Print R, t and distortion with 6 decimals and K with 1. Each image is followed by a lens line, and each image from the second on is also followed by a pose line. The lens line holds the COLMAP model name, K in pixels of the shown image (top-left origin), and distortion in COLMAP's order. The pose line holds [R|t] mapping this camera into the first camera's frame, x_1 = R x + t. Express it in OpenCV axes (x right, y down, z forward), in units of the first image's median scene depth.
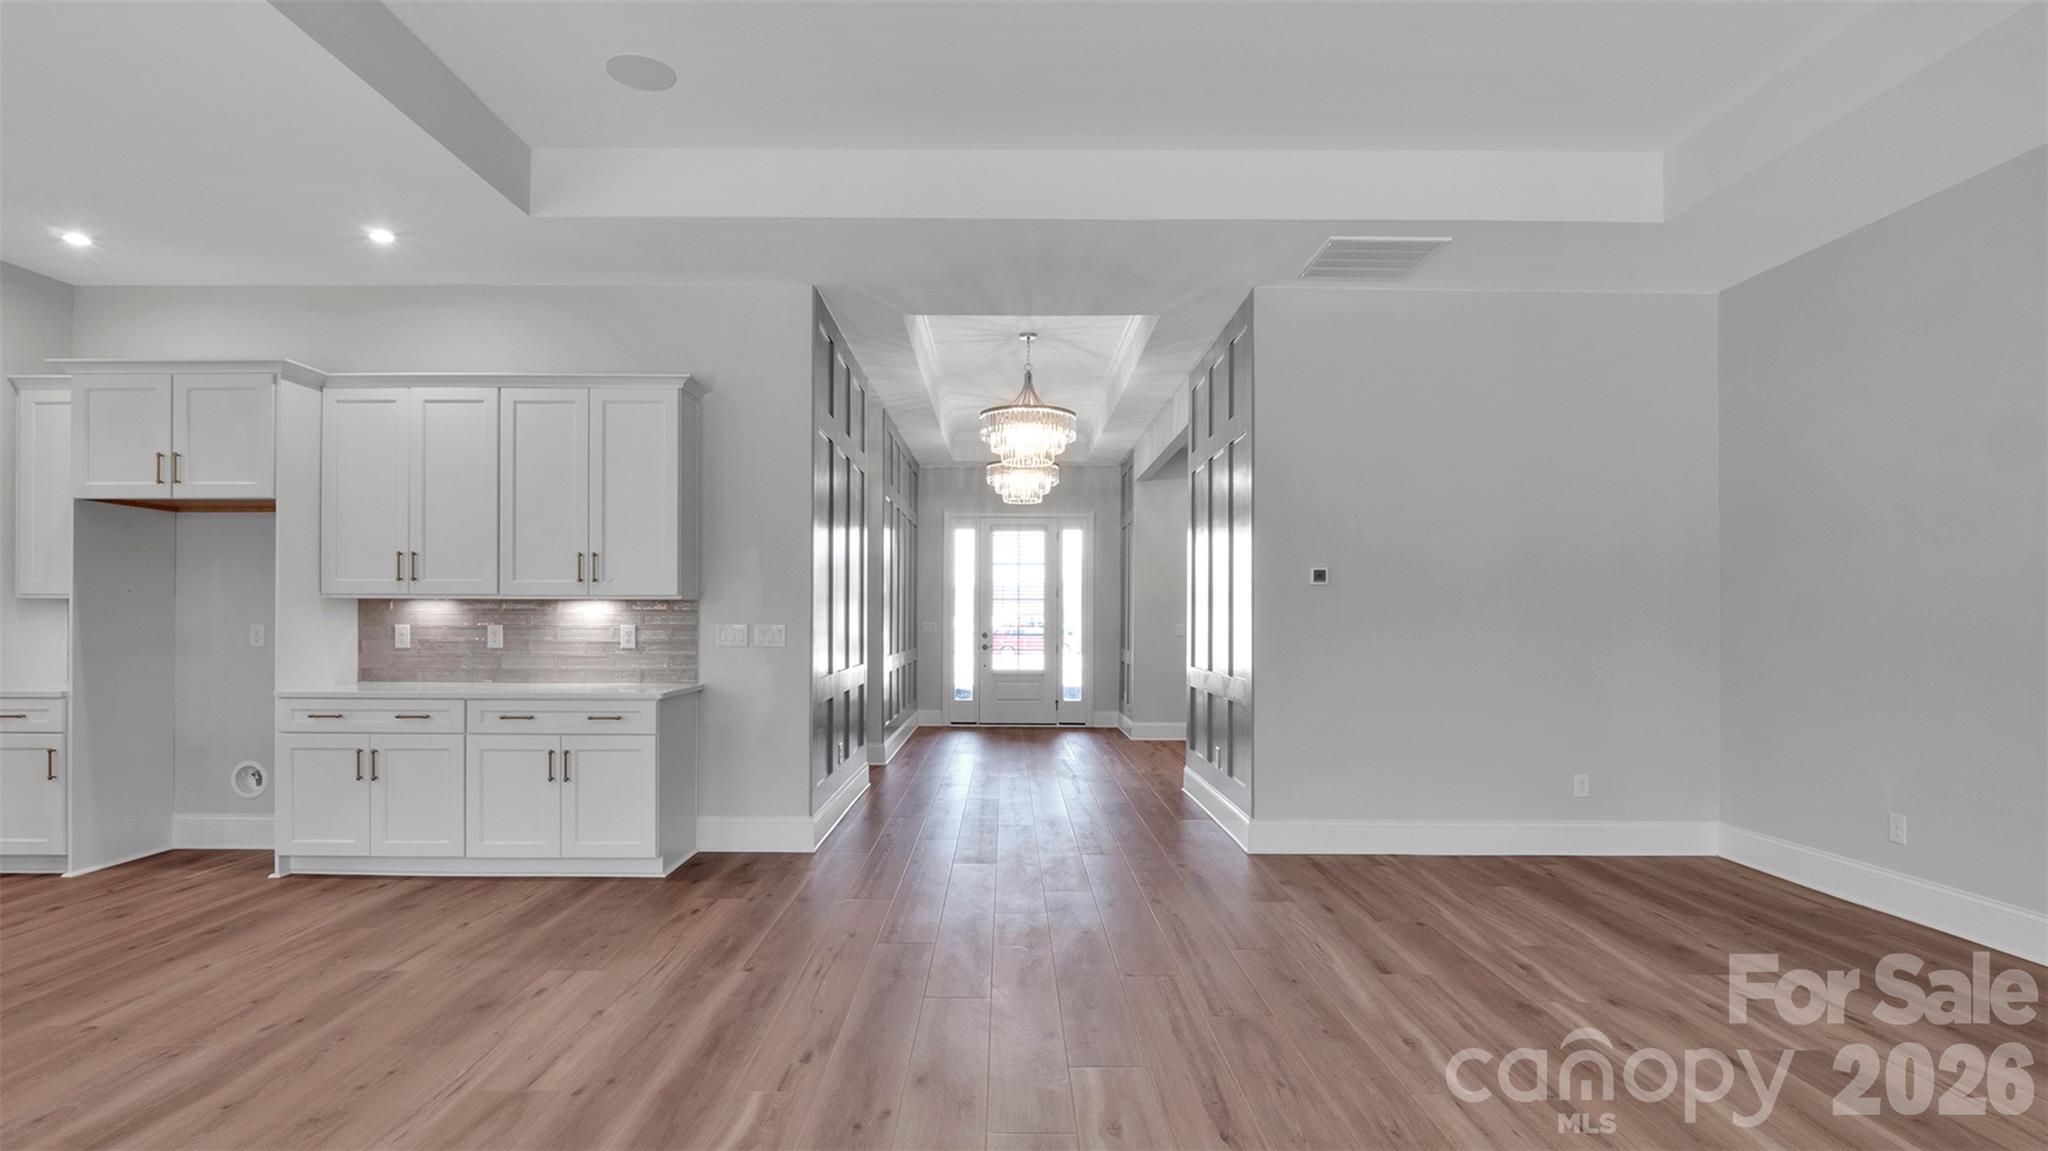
lens RADIAL K [[996.5, 0, 973.9], [0, 996.5, 610.1], [0, 0, 1]] dist [-0.005001, -0.003453]
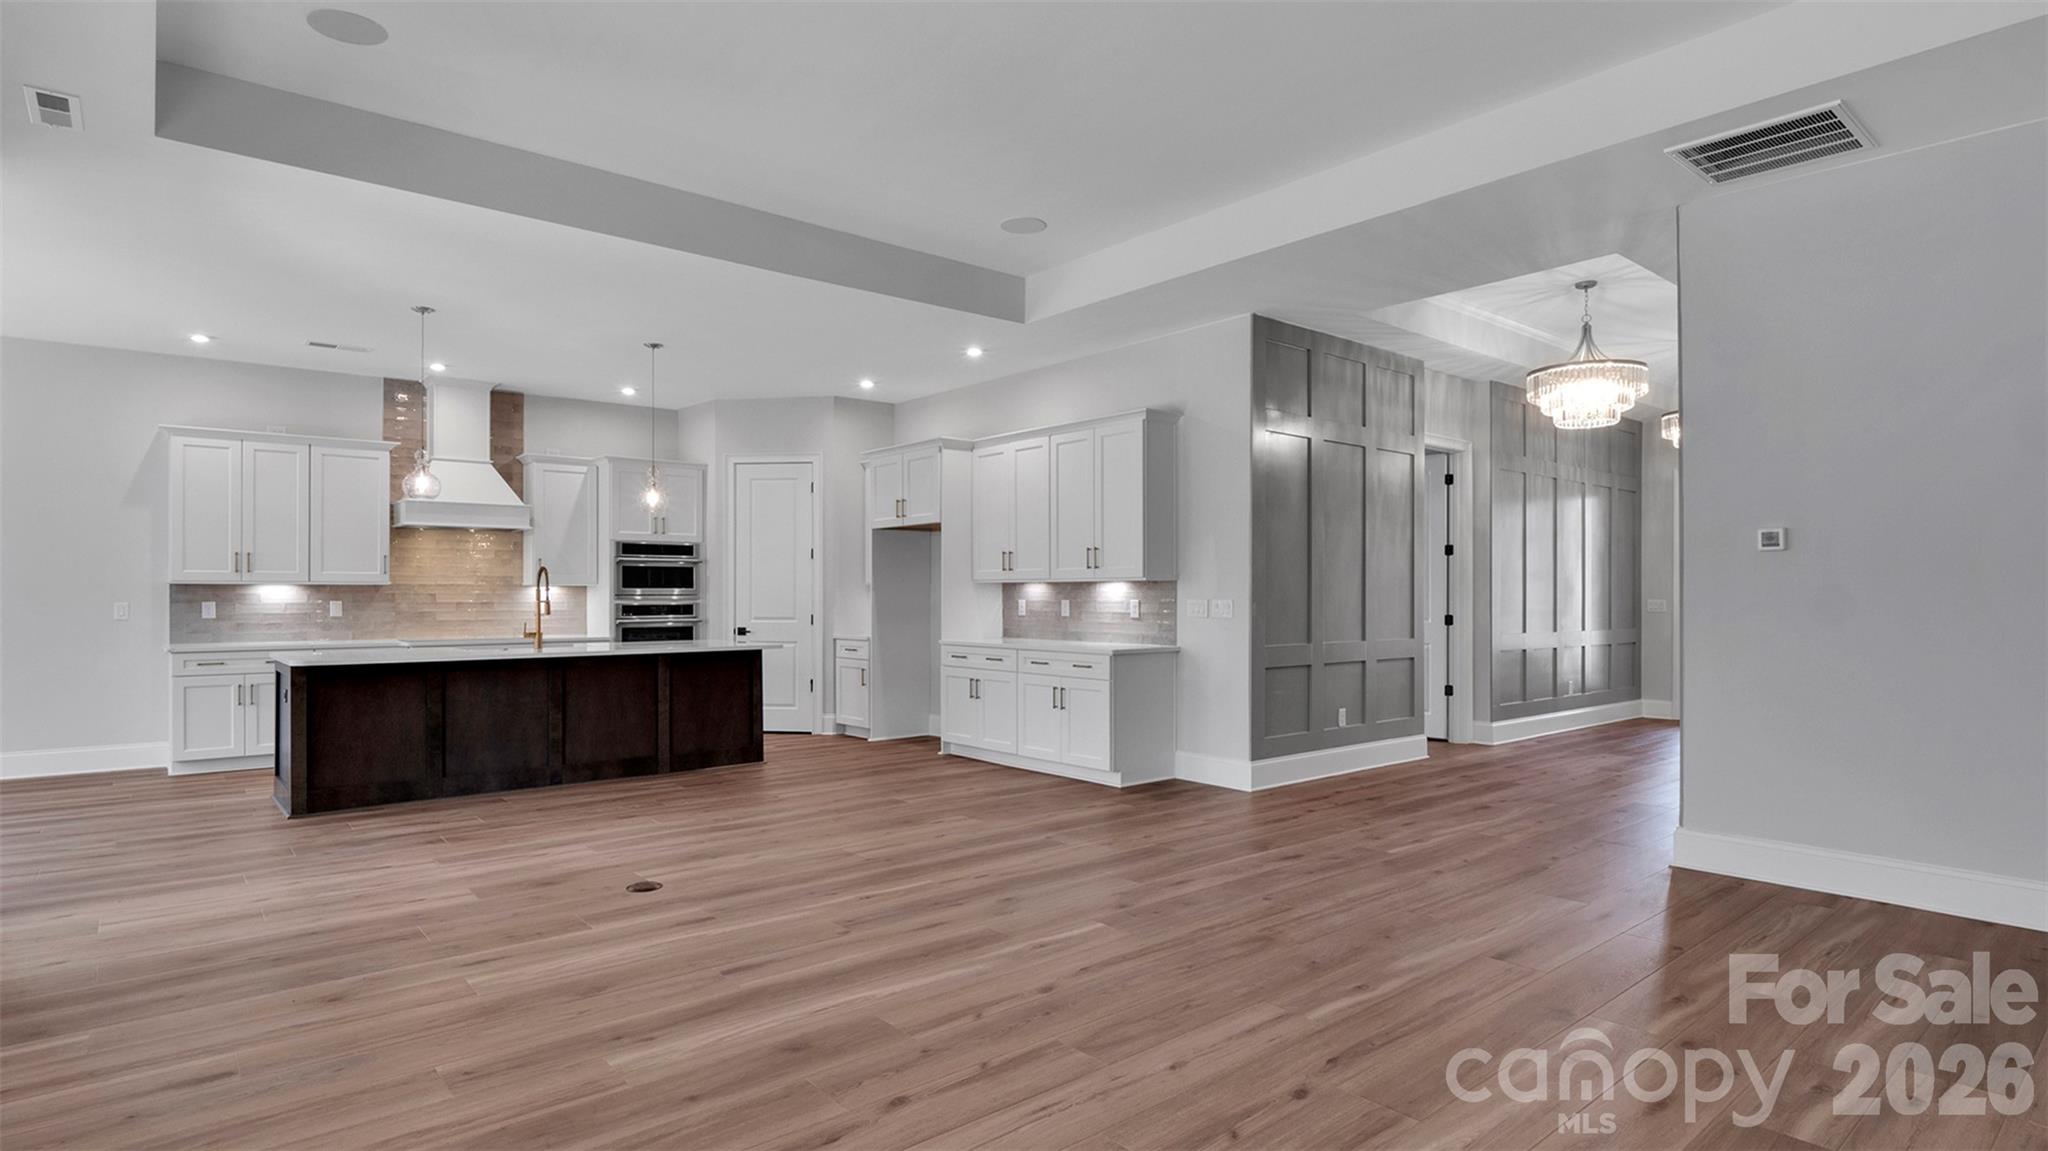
lens RADIAL K [[996.5, 0, 1022.8], [0, 996.5, 587.6], [0, 0, 1]] dist [-0.005001, -0.003453]
pose [[0.664667, -0.009126, -0.747084, 0.575111], [0.008496, 0.999953, -0.004657, 0.003452], [0.747091, -0.003252, 0.664714, 0.009156]]
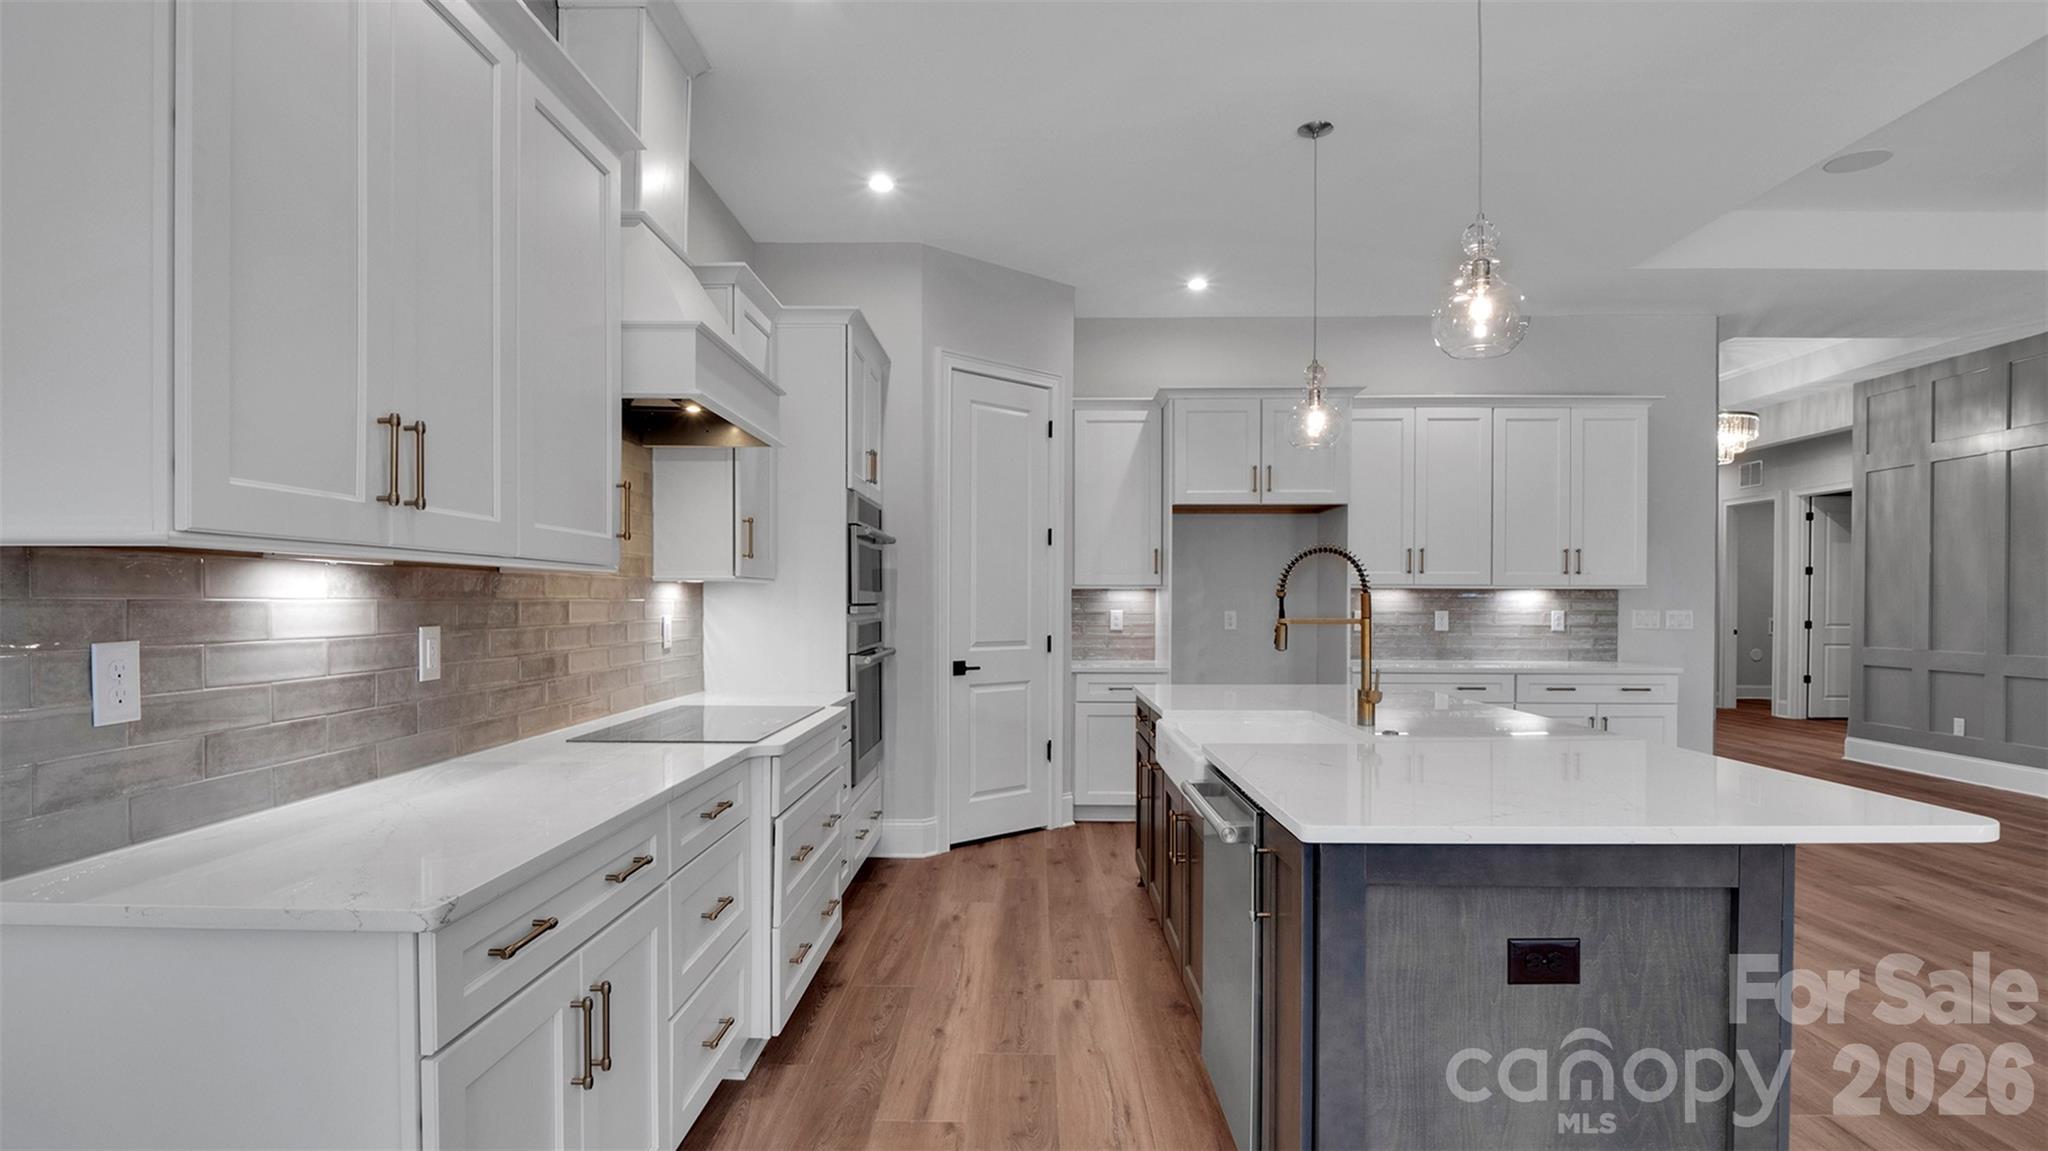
lens RADIAL K [[996.5, 0, 991.3], [0, 996.5, 618.6], [0, 0, 1]] dist [-0.005001, -0.003453]
pose [[0.999601, -0.001578, -0.028213, -1.031206], [0.002226, 0.999734, 0.022946, -0.004201], [0.028169, -0.022999, 0.999339, -0.187491]]
